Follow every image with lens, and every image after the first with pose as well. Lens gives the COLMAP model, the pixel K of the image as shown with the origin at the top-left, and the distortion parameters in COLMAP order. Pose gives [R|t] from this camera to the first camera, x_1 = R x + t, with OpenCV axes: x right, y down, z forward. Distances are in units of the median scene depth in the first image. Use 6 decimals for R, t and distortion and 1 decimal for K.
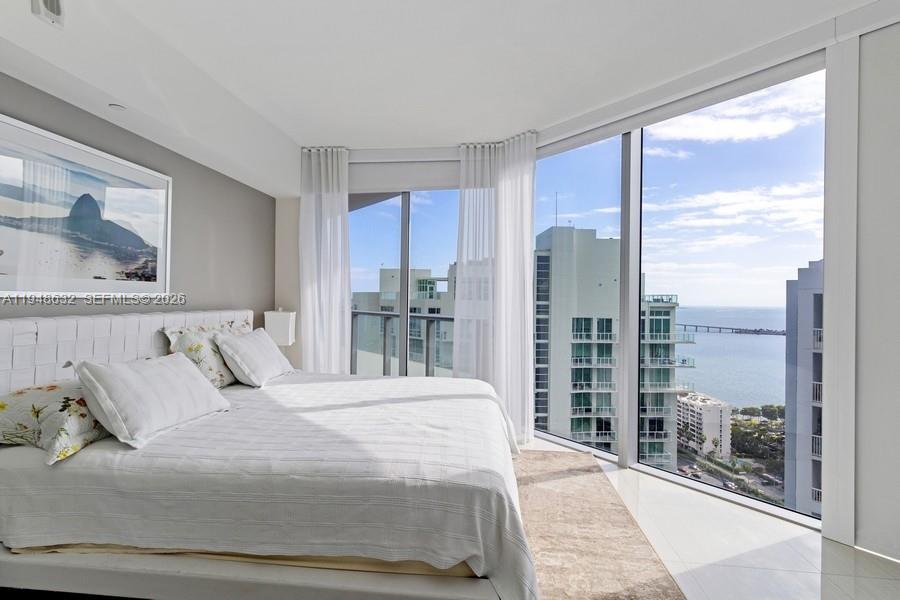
lens RADIAL K [[422.8, 0, 448.8], [0, 422.8, 300.2], [0, 0, 1]] dist [0.009833, -0.000515]
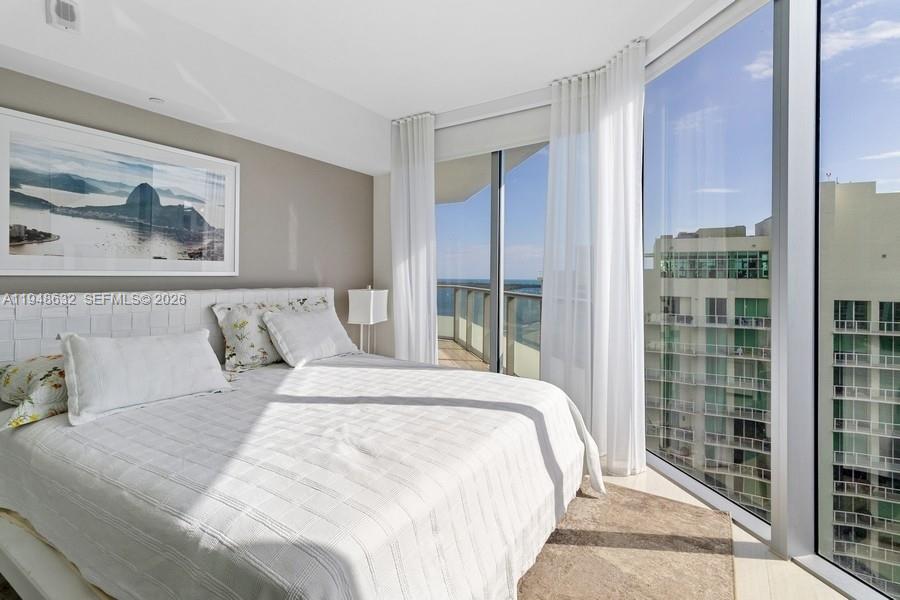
lens RADIAL K [[422.8, 0, 443.9], [0, 422.8, 274.9], [0, 0, 1]] dist [0.009833, -0.000515]
pose [[0.897548, -0.008543, -0.440834, 0.294892], [0.004512, 0.999938, -0.010192, 0.005692], [0.440893, 0.007159, 0.897531, 0.291272]]
